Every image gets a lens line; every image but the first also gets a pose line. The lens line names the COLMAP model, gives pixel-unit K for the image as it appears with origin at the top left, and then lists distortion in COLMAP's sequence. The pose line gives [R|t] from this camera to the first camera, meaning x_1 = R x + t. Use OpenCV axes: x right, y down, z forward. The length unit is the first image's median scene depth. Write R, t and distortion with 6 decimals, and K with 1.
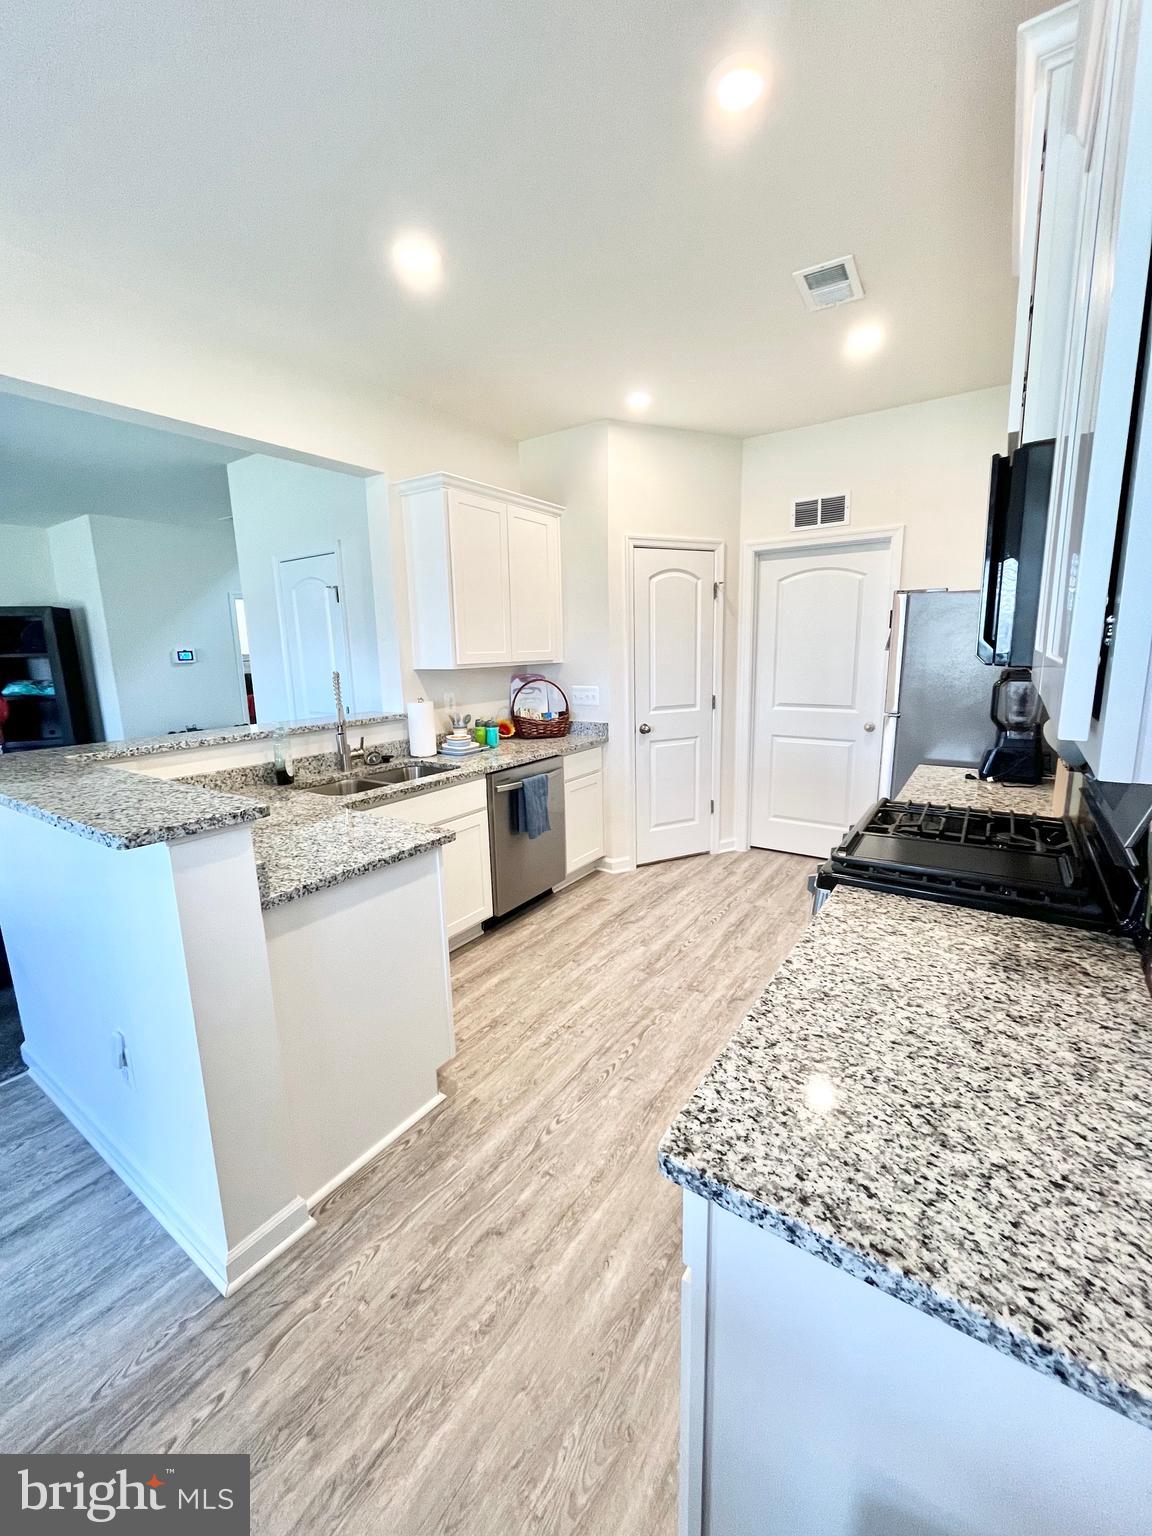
lens RADIAL K [[620.9, 0, 578.2], [0, 620.9, 760.9], [0, 0, 1]] dist [-0.003660, 0.000903]
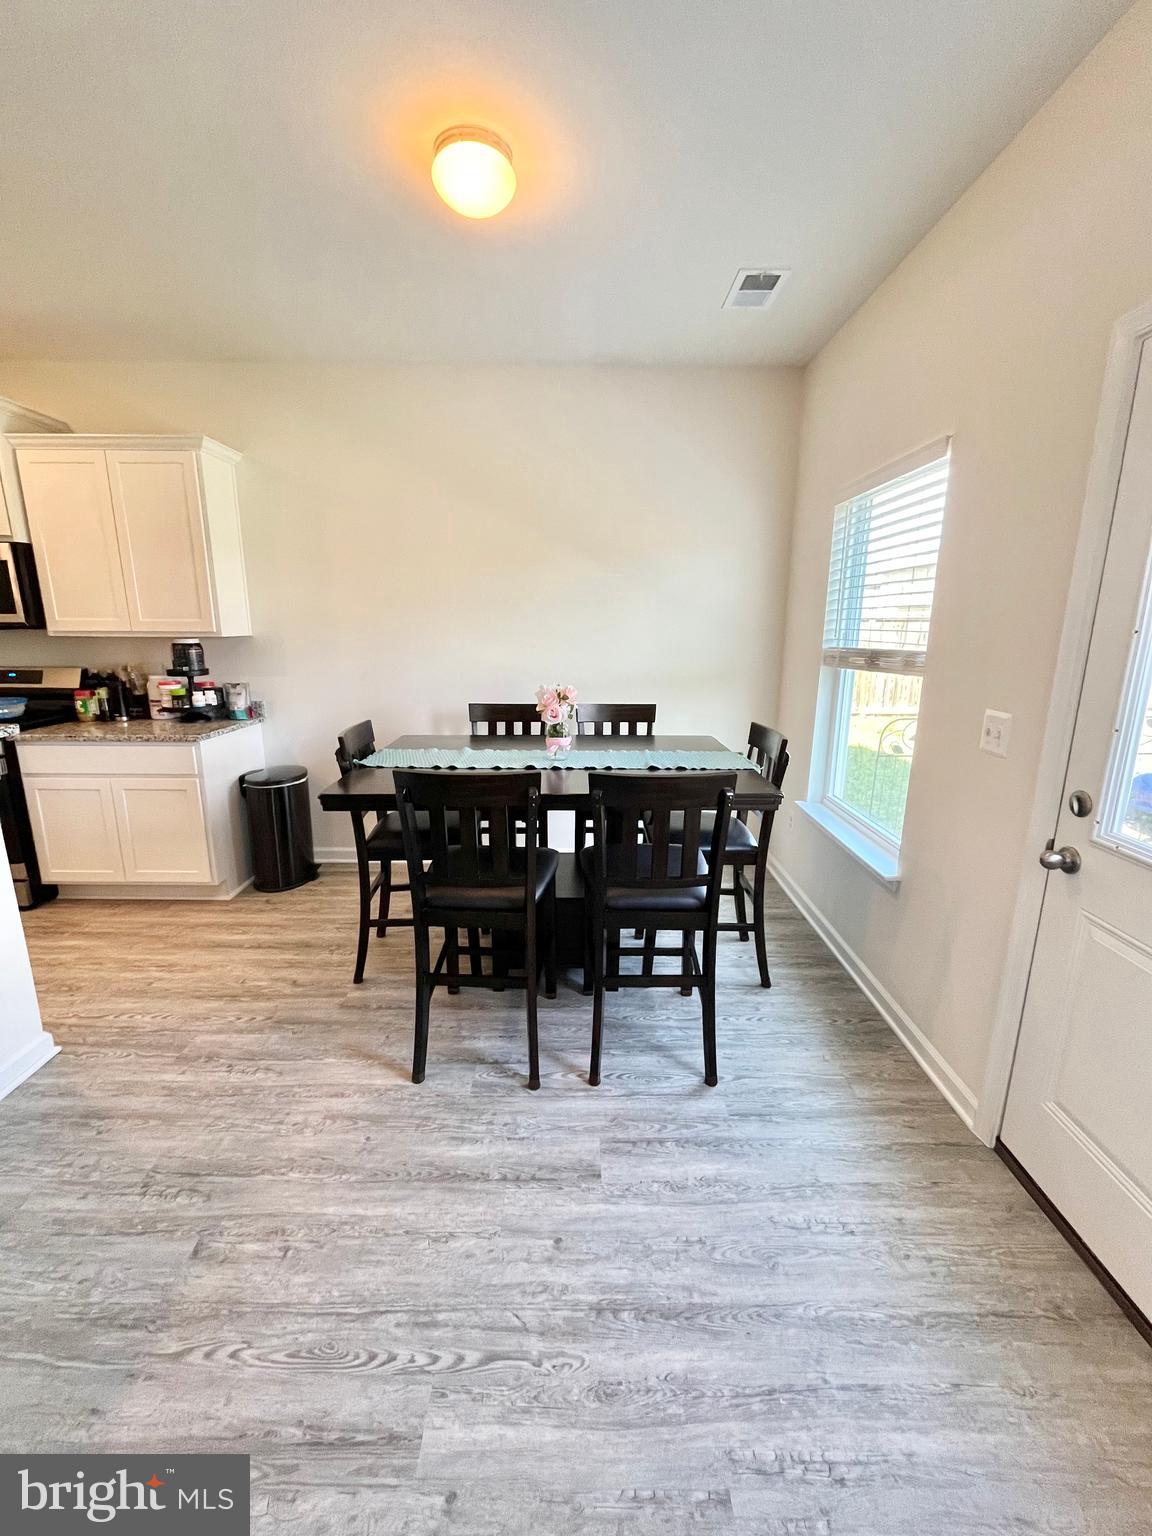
lens RADIAL K [[620.9, 0, 578.2], [0, 620.9, 760.9], [0, 0, 1]] dist [-0.003660, 0.000903]
pose [[-0.565069, -0.162338, 0.808915, -1.431913], [0.157352, 0.941250, 0.298814, -0.020637], [-0.809900, 0.296135, -0.506327, 0.329494]]
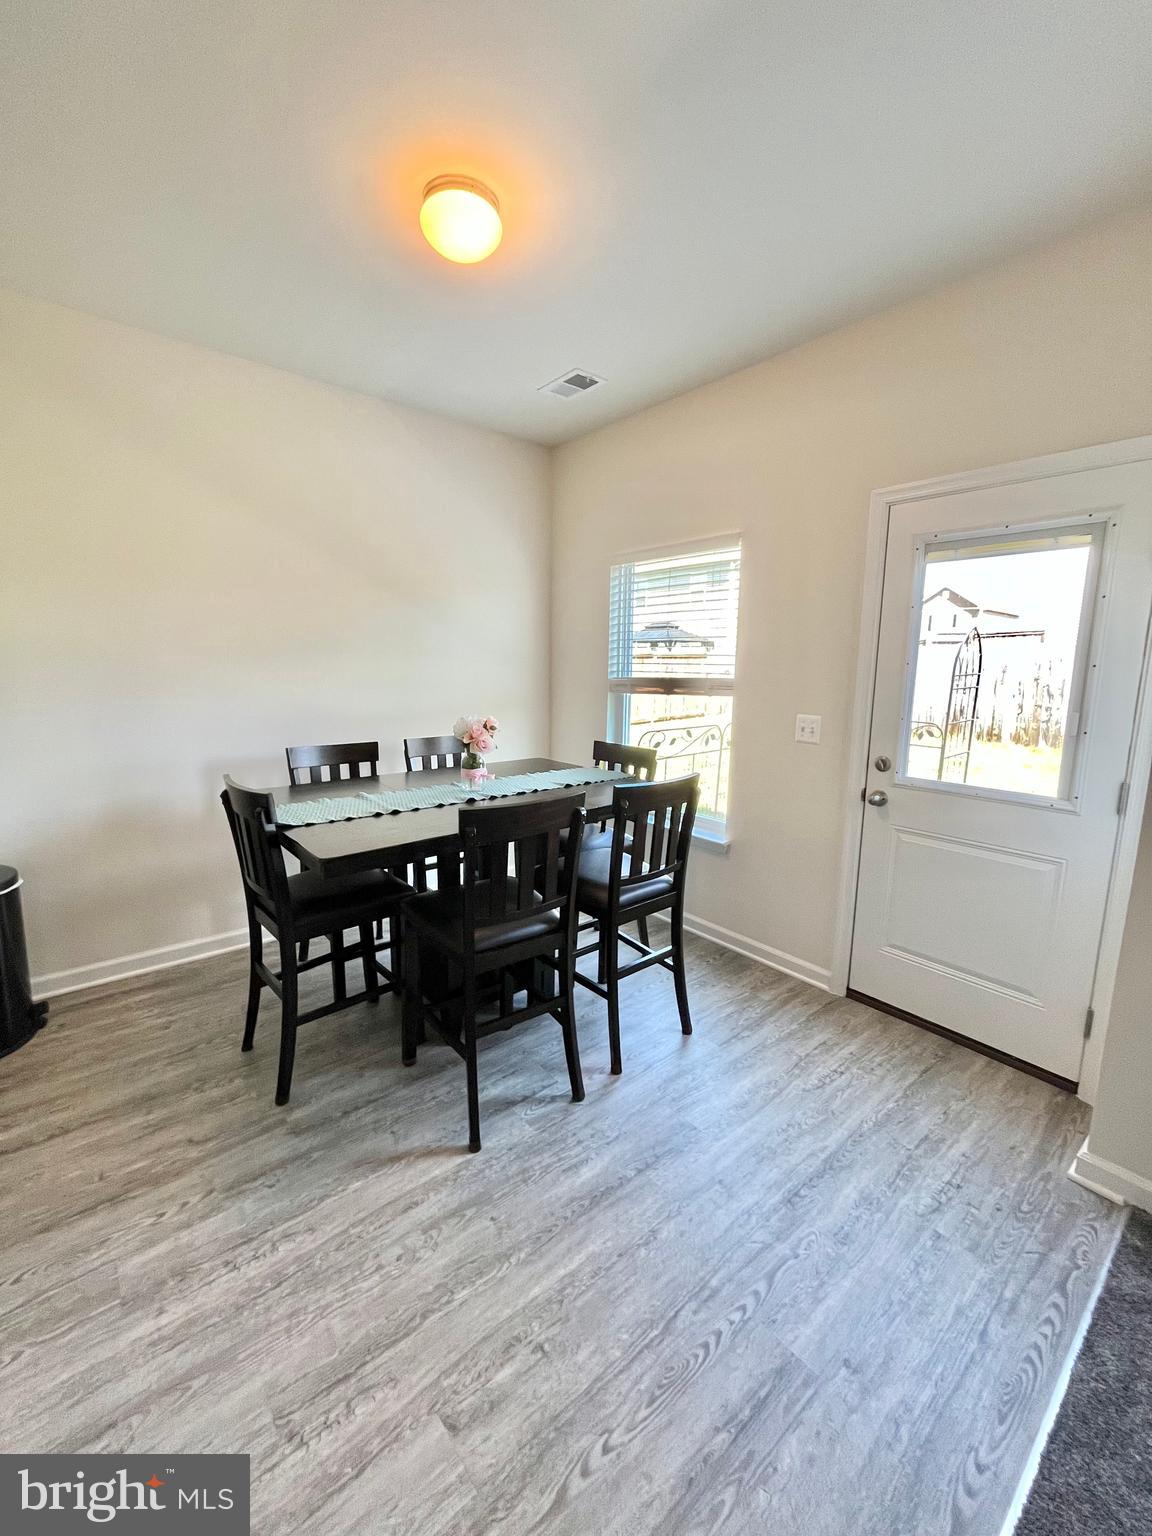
lens RADIAL K [[620.9, 0, 578.2], [0, 620.9, 760.9], [0, 0, 1]] dist [-0.003660, 0.000903]
pose [[-0.961515, -0.034338, 0.272598, -1.011036], [0.057555, 0.944974, 0.322042, -0.091109], [-0.268656, 0.325337, -0.906631, 0.717694]]
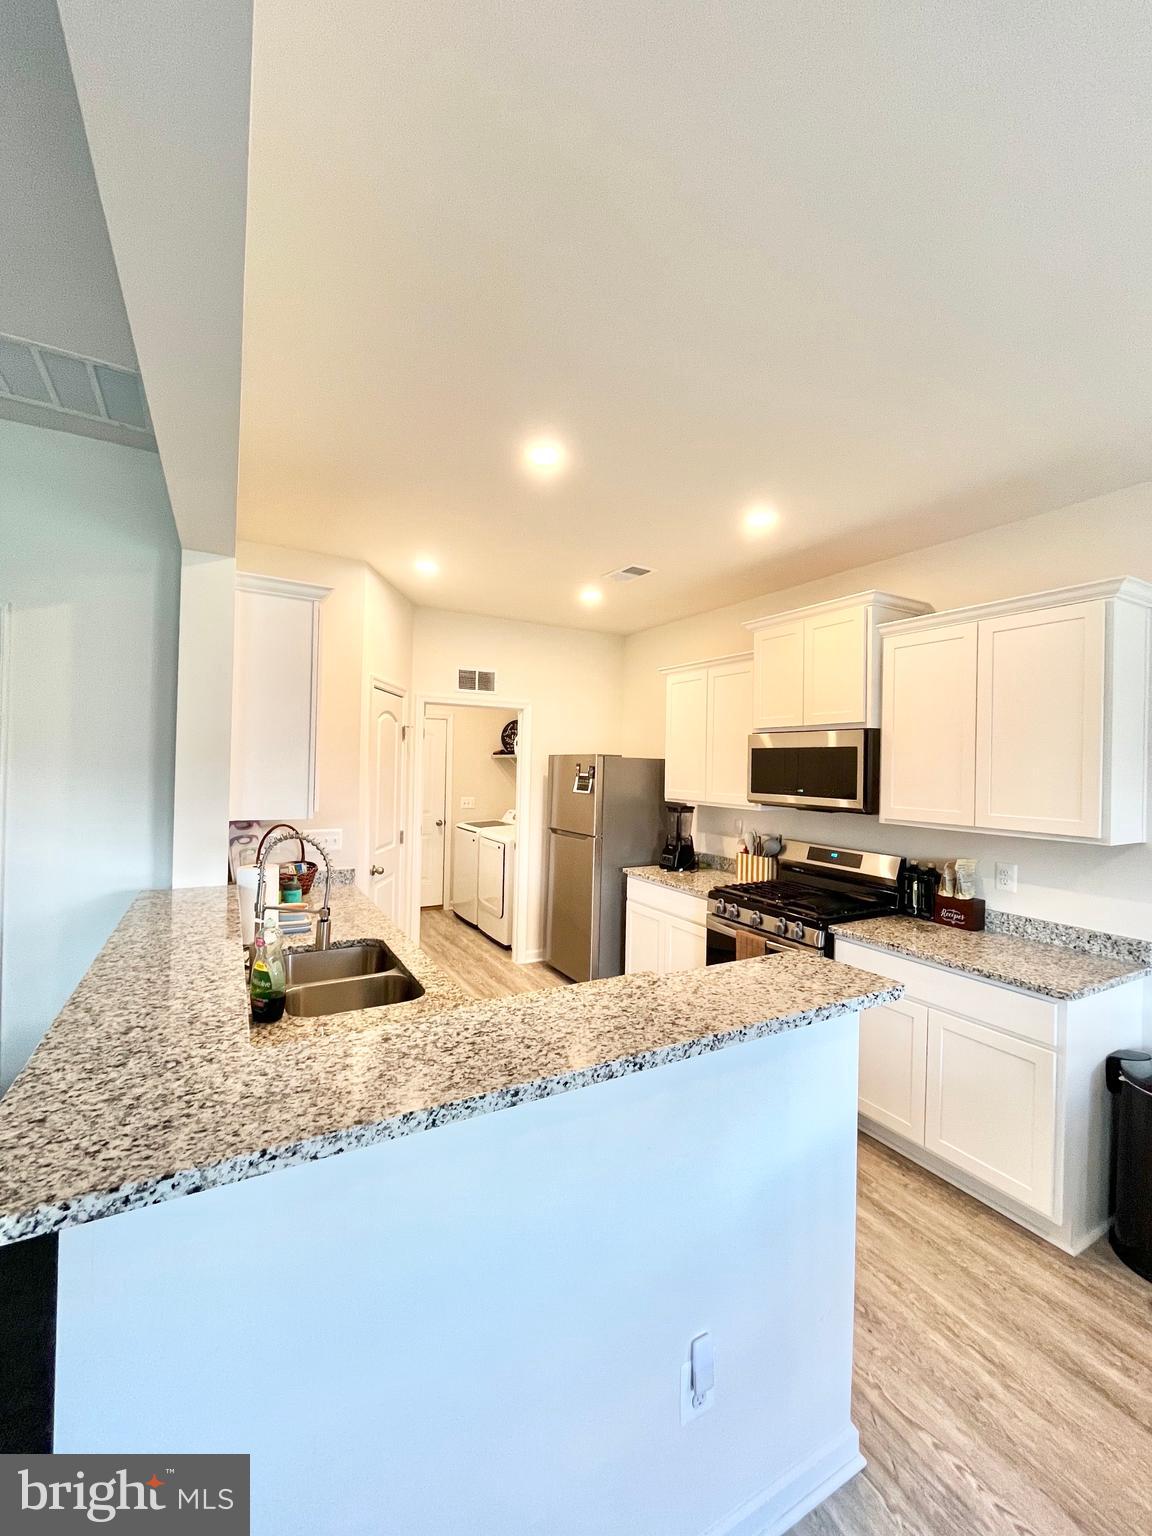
lens RADIAL K [[620.9, 0, 578.2], [0, 620.9, 760.9], [0, 0, 1]] dist [-0.003660, 0.000903]
pose [[0.440291, 0.037456, 0.897074, -1.040562], [0.131685, 0.985631, -0.105785, -0.127391], [-0.888146, 0.164707, 0.429032, 0.483472]]
